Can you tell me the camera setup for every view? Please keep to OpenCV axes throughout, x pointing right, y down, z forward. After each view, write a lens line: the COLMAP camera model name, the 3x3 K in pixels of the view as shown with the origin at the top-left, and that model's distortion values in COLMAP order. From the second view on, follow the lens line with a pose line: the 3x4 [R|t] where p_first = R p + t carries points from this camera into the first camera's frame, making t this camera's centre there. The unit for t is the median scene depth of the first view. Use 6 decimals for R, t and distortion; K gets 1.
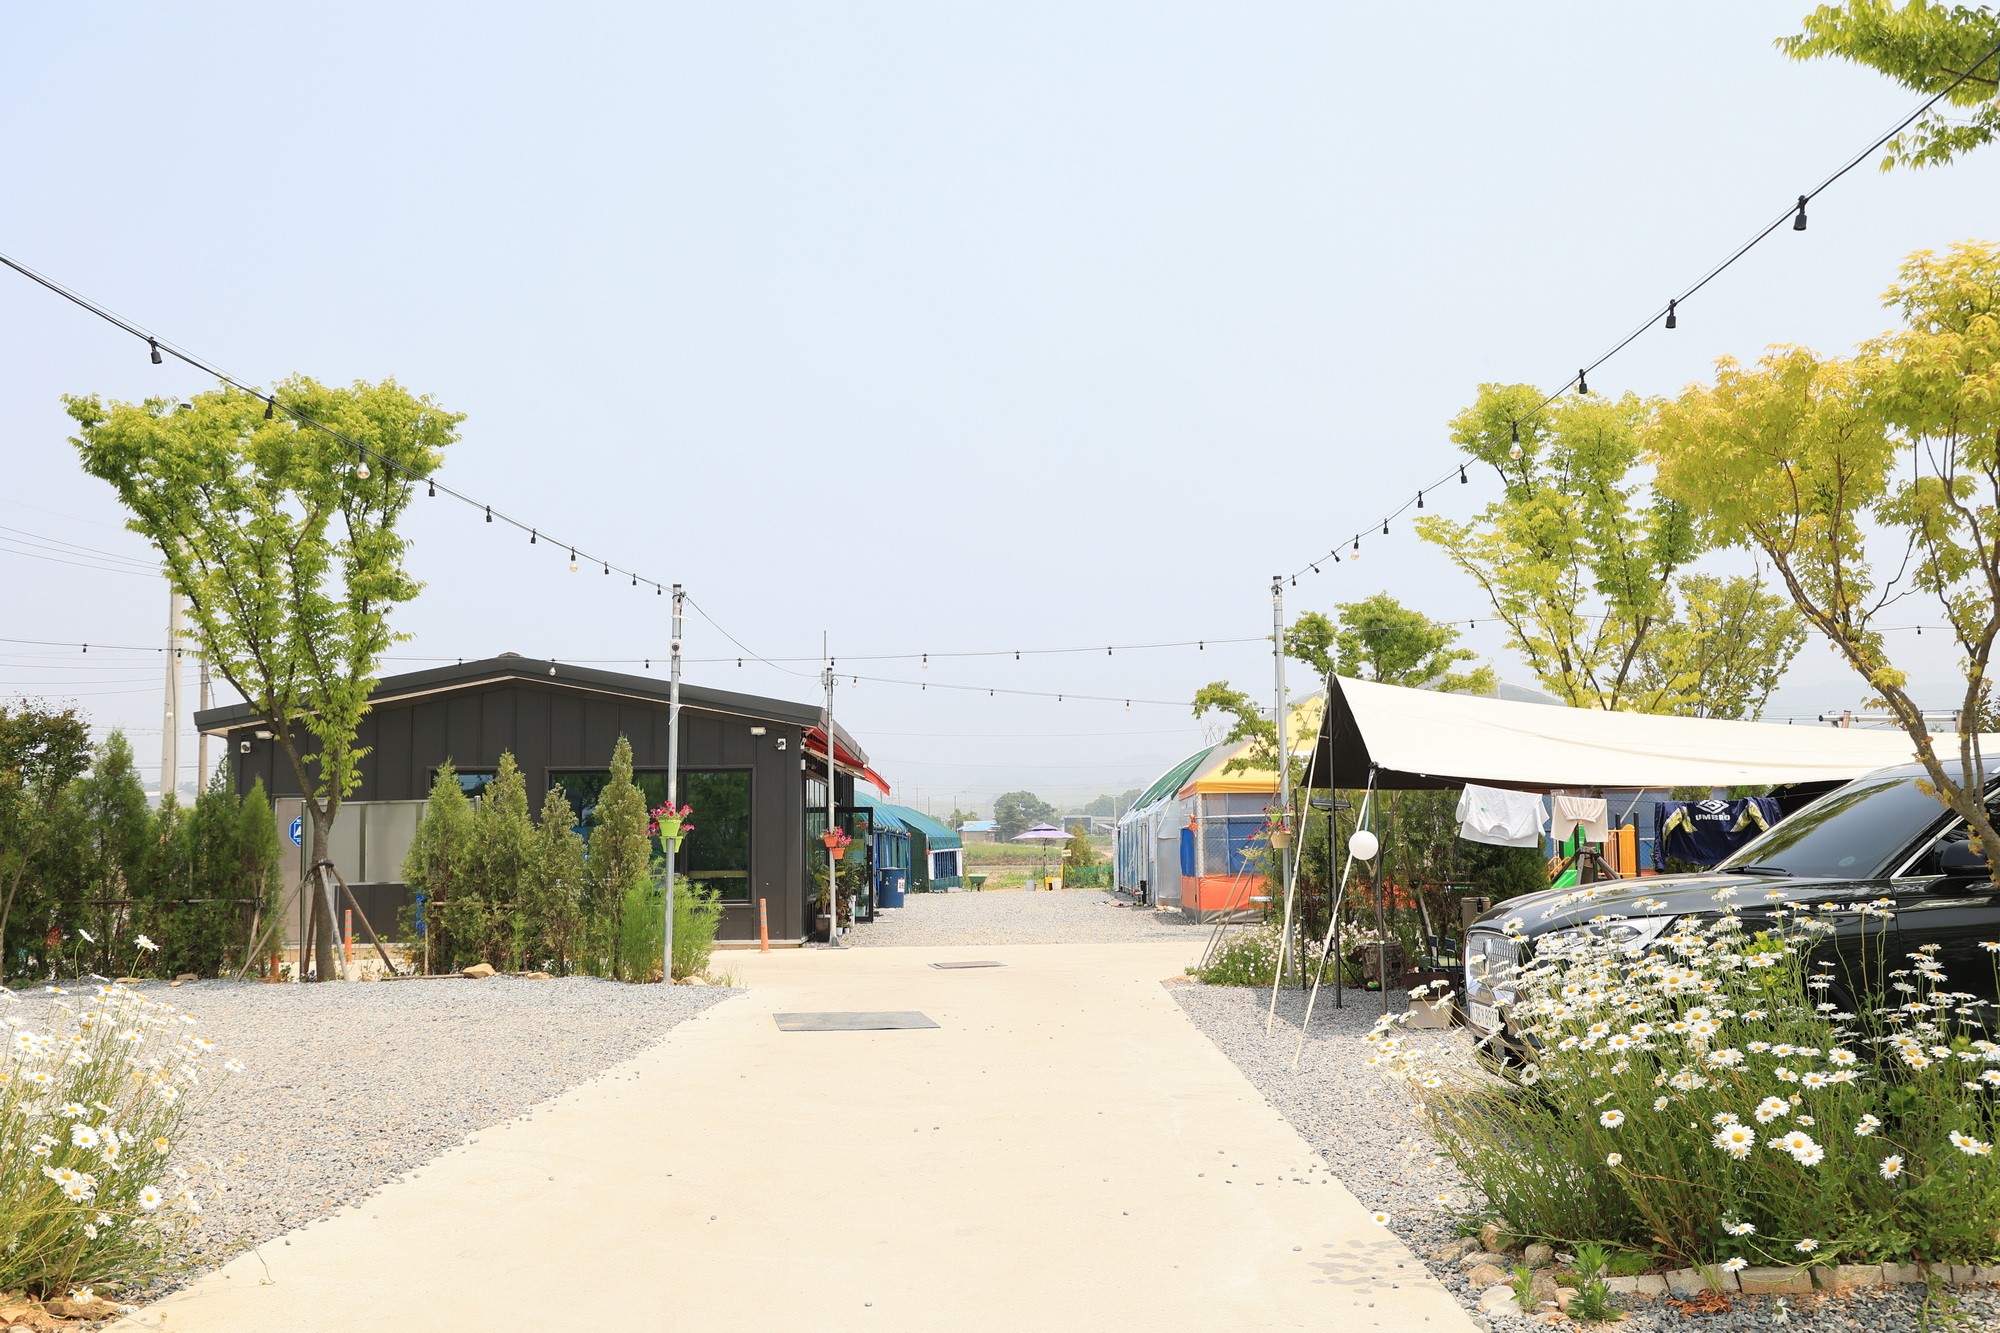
lens RADIAL K [[1686.5, 0, 1000.8], [0, 1686.5, 668.3], [0, 0, 1]] dist [-0.003185, -0.000074]
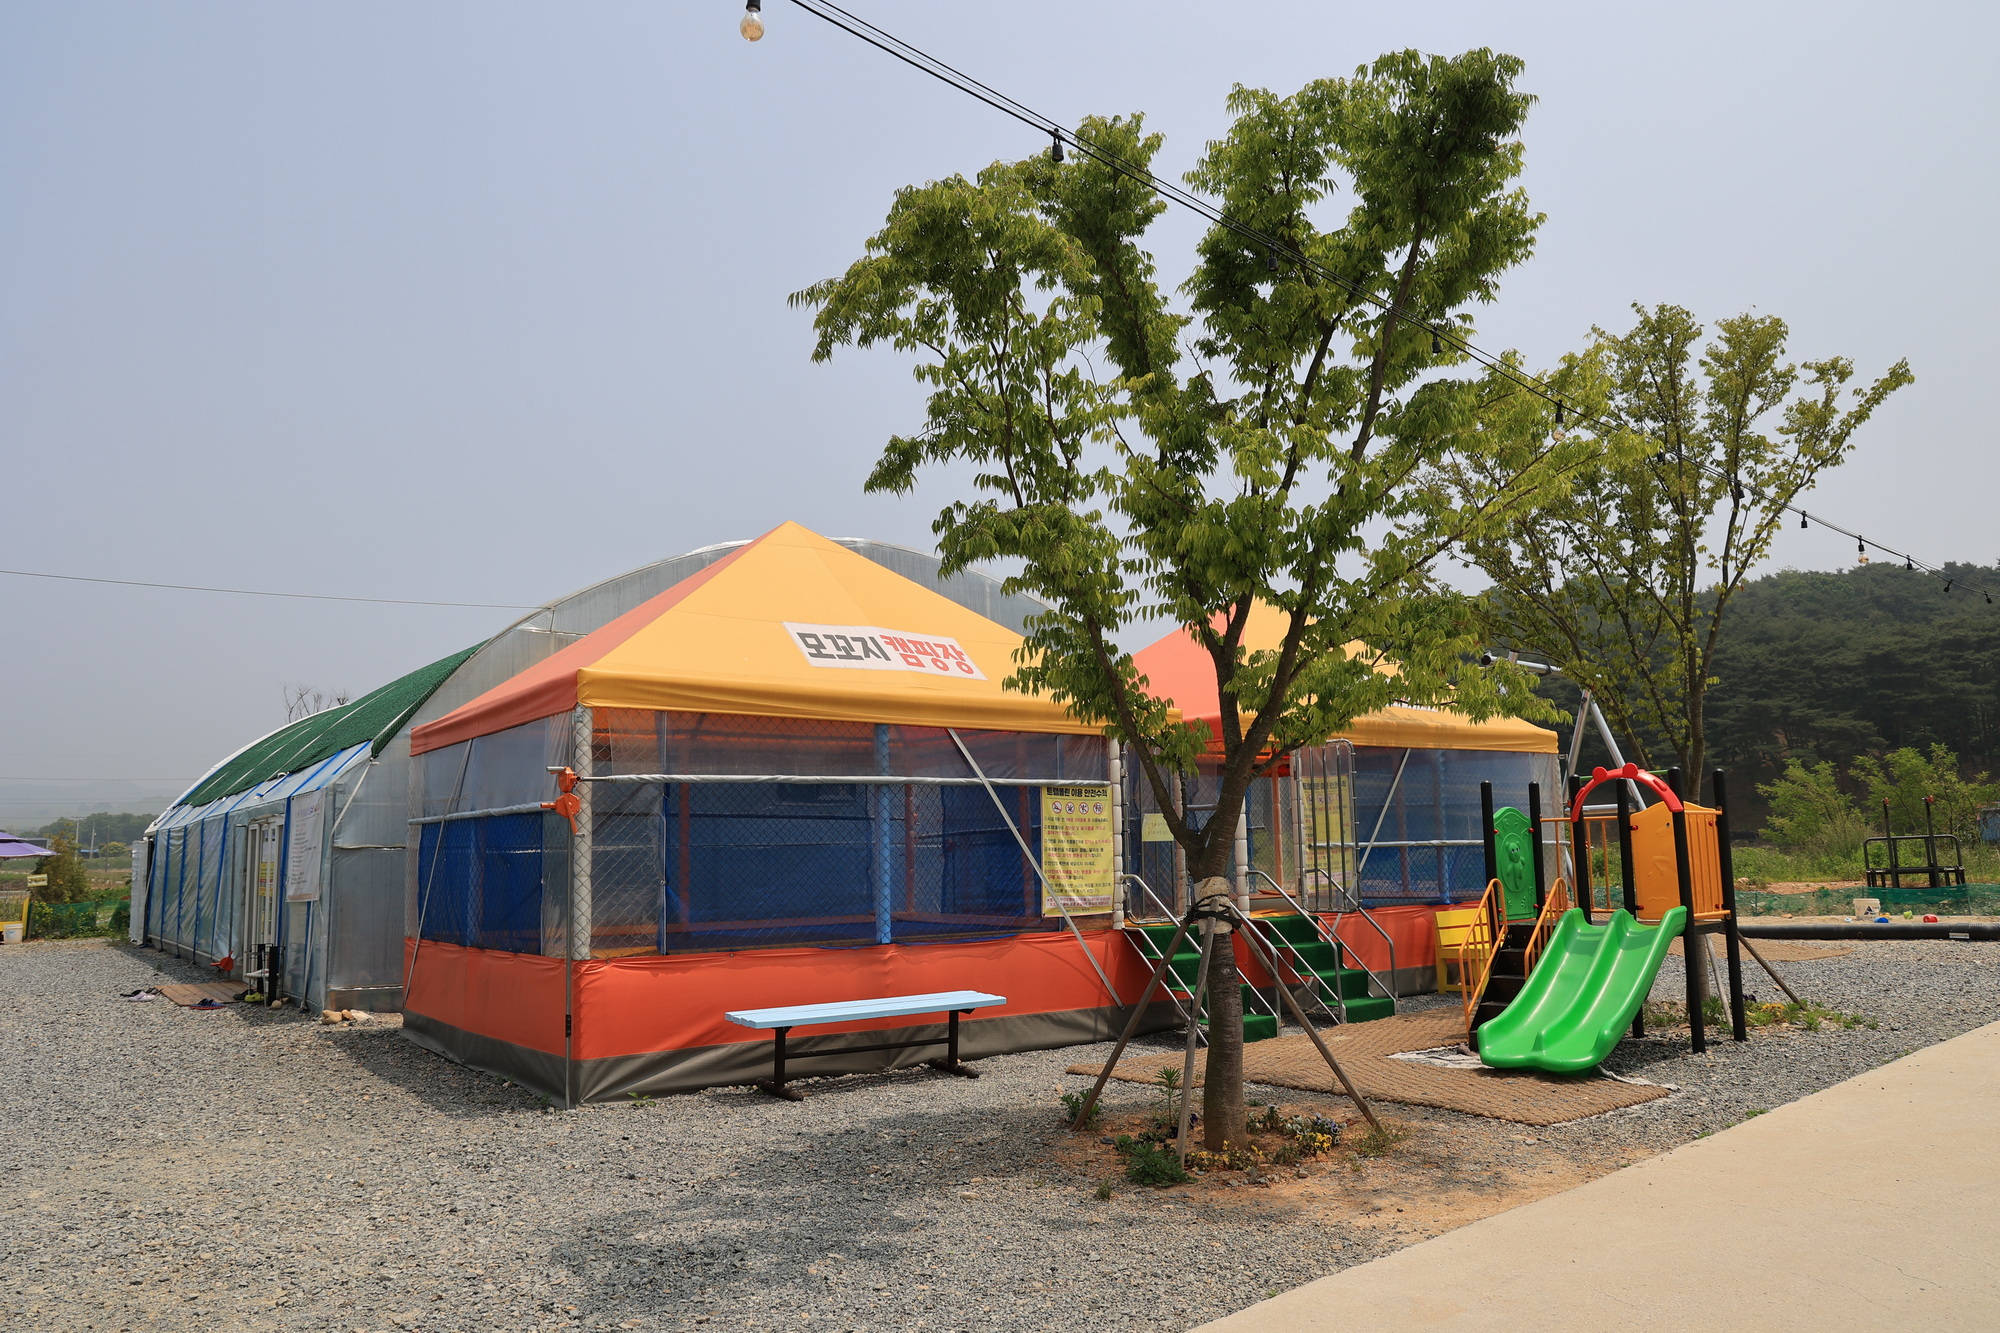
lens RADIAL K [[1428.6, 0, 997.5], [0, 1428.6, 672.5], [0, 0, 1]] dist [-0.006593, -0.000154]
pose [[0.802364, 0.071738, 0.592508, 0.012245], [-0.054275, 0.997407, -0.047263, 0.063963], [-0.594362, 0.005764, 0.804177, 0.602961]]
